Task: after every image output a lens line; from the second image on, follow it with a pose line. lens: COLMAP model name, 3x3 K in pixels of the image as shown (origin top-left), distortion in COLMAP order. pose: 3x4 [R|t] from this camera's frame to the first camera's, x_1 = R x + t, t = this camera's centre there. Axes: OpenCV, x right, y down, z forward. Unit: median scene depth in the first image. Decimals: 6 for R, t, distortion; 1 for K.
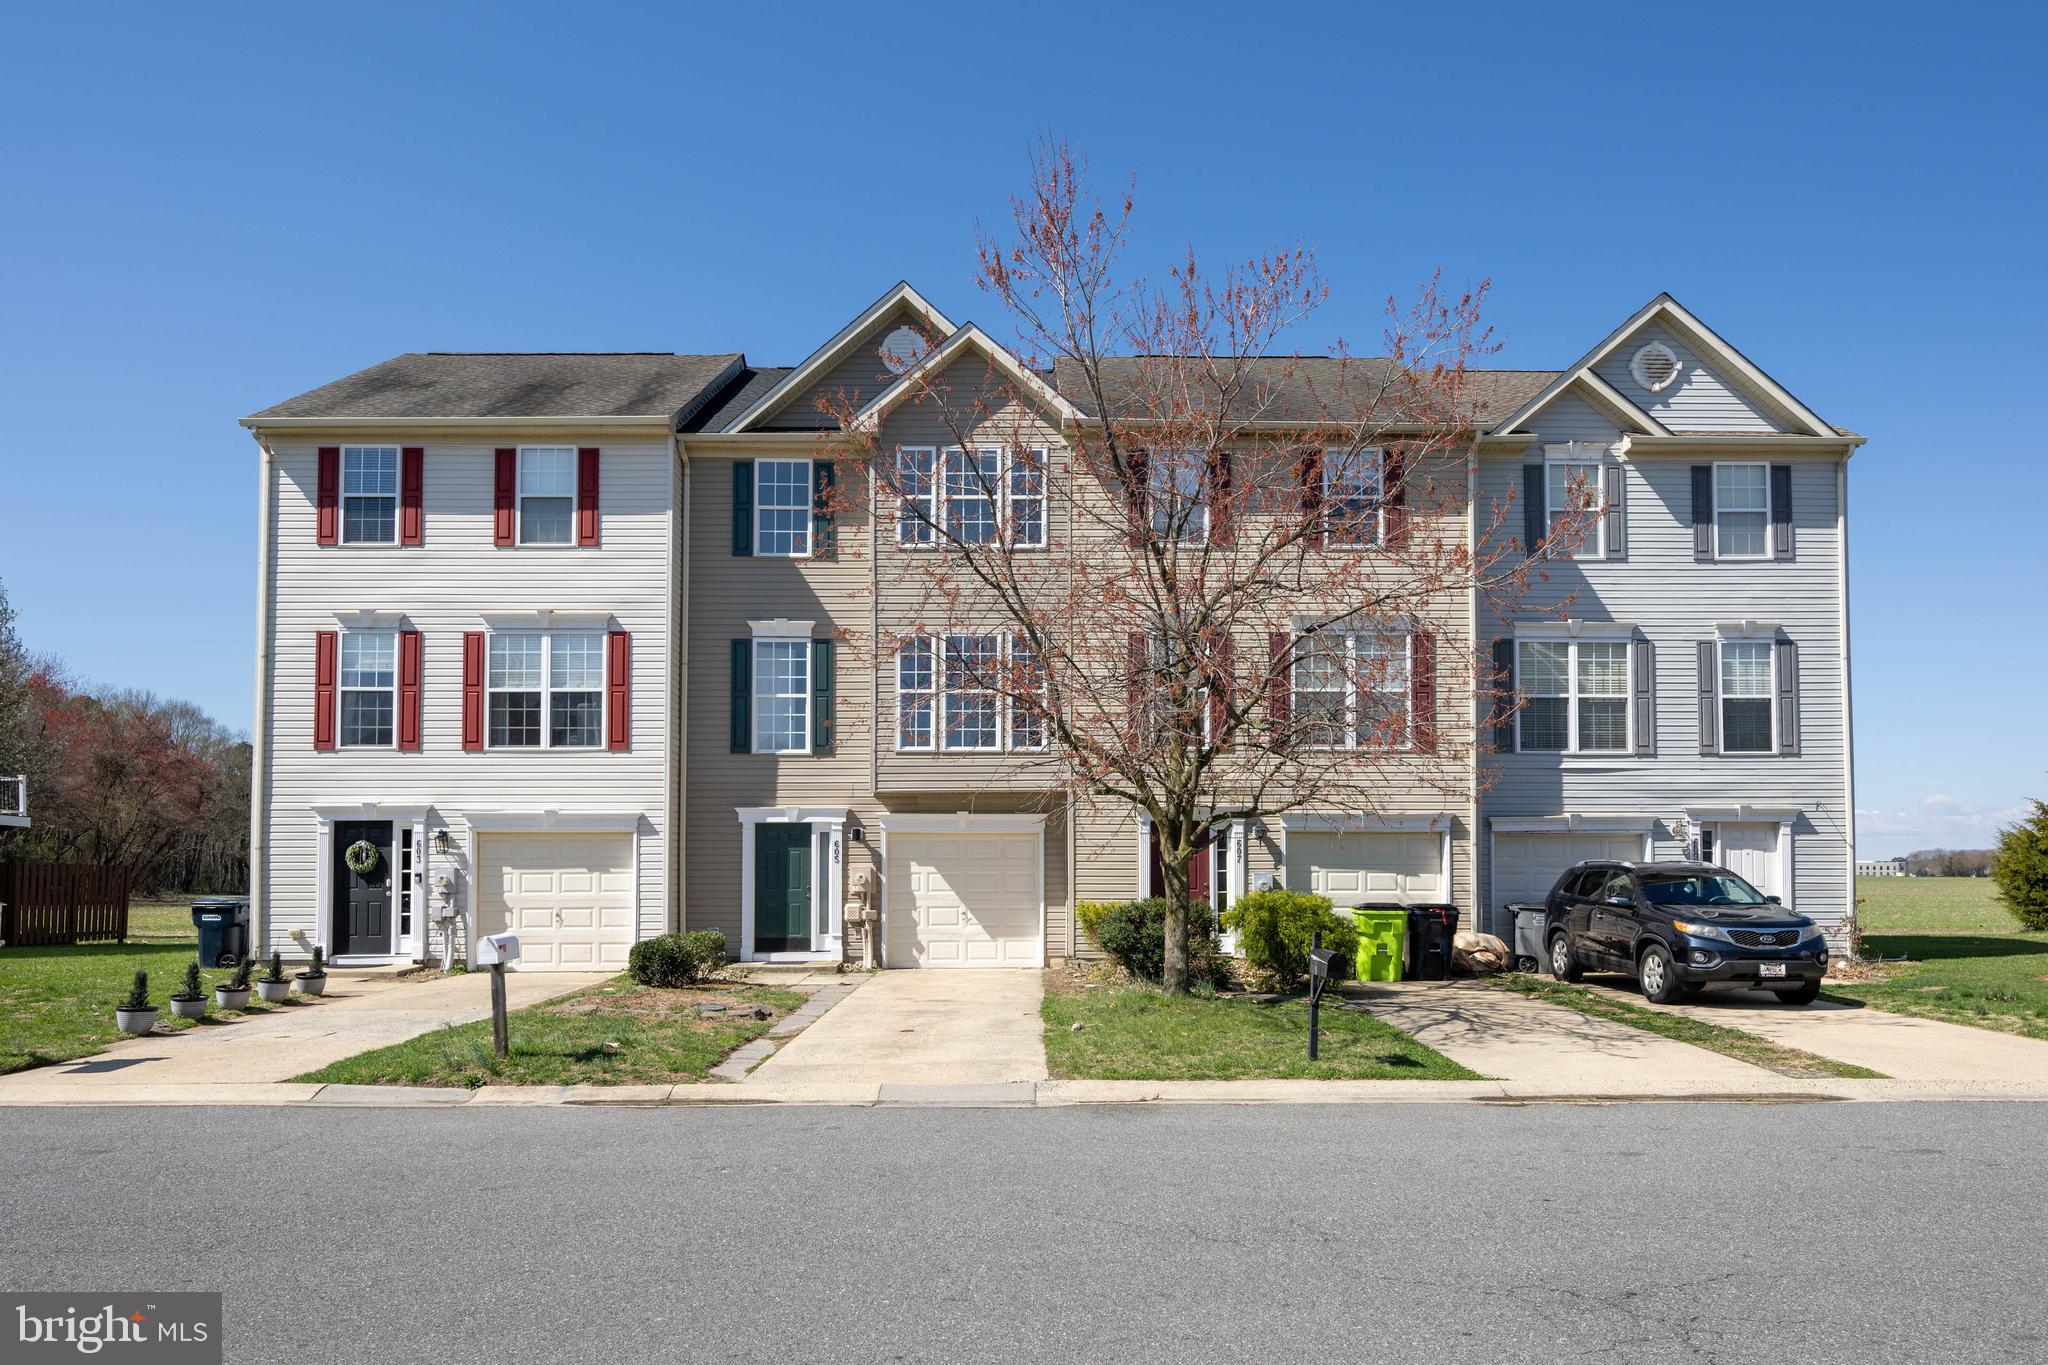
lens RADIAL K [[1126.2, 0, 1016.6], [0, 1126.2, 744.1], [0, 0, 1]] dist [-0.010442, -0.001106]
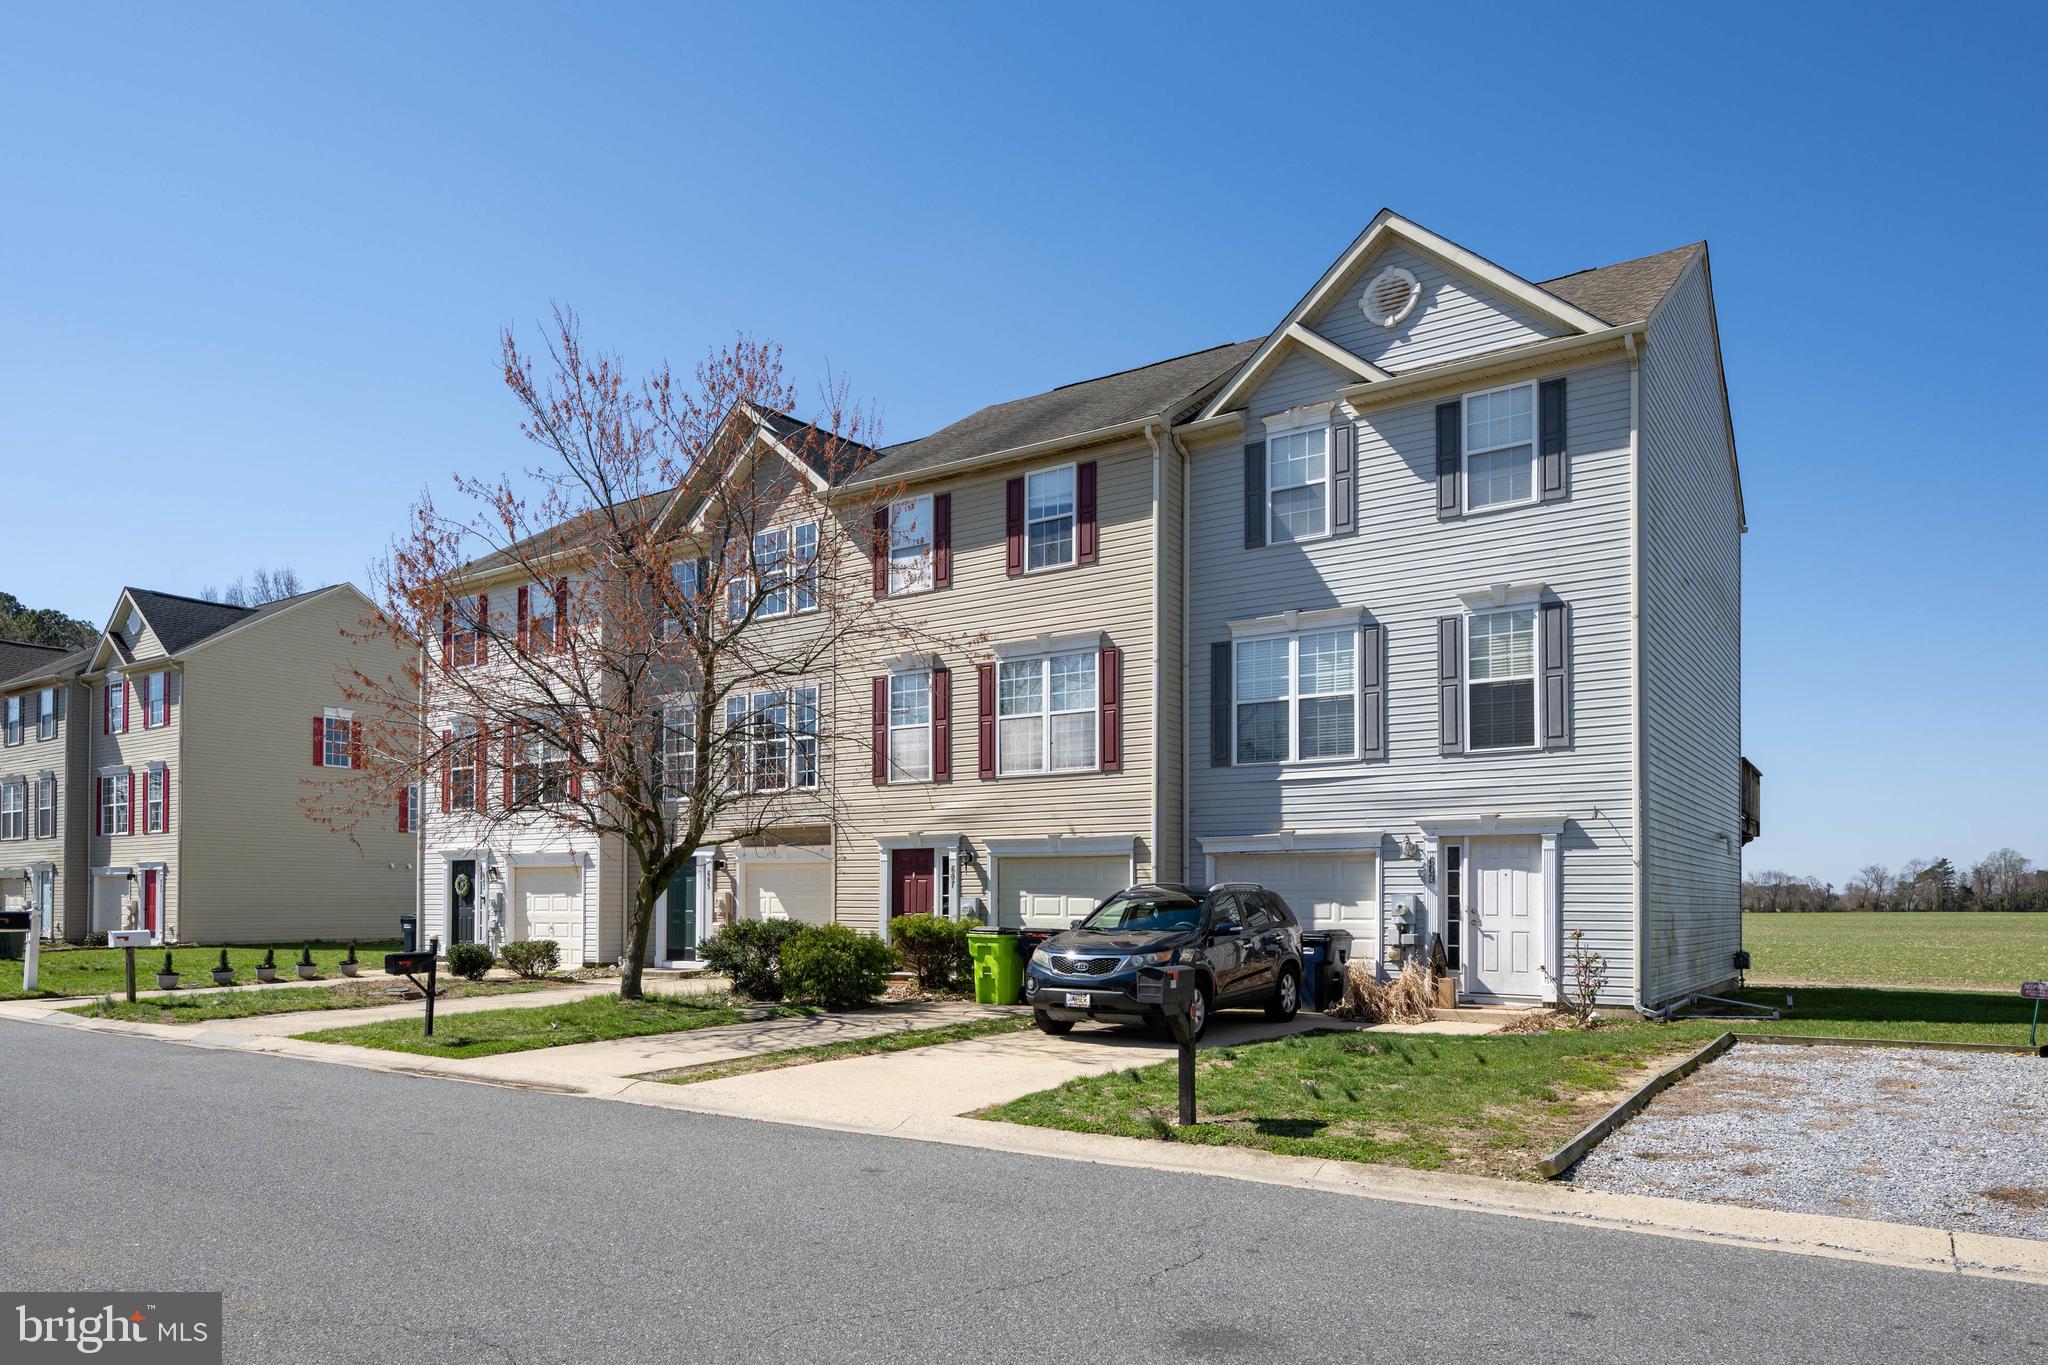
lens RADIAL K [[1333.1, 0, 993.1], [0, 1333.1, 733.2], [0, 0, 1]] dist [-0.006688, 0.003710]
pose [[0.815262, -0.070138, -0.574829, 0.921261], [0.065306, 0.997441, -0.029082, 0.000091], [0.575398, -0.013830, 0.817756, 0.005683]]
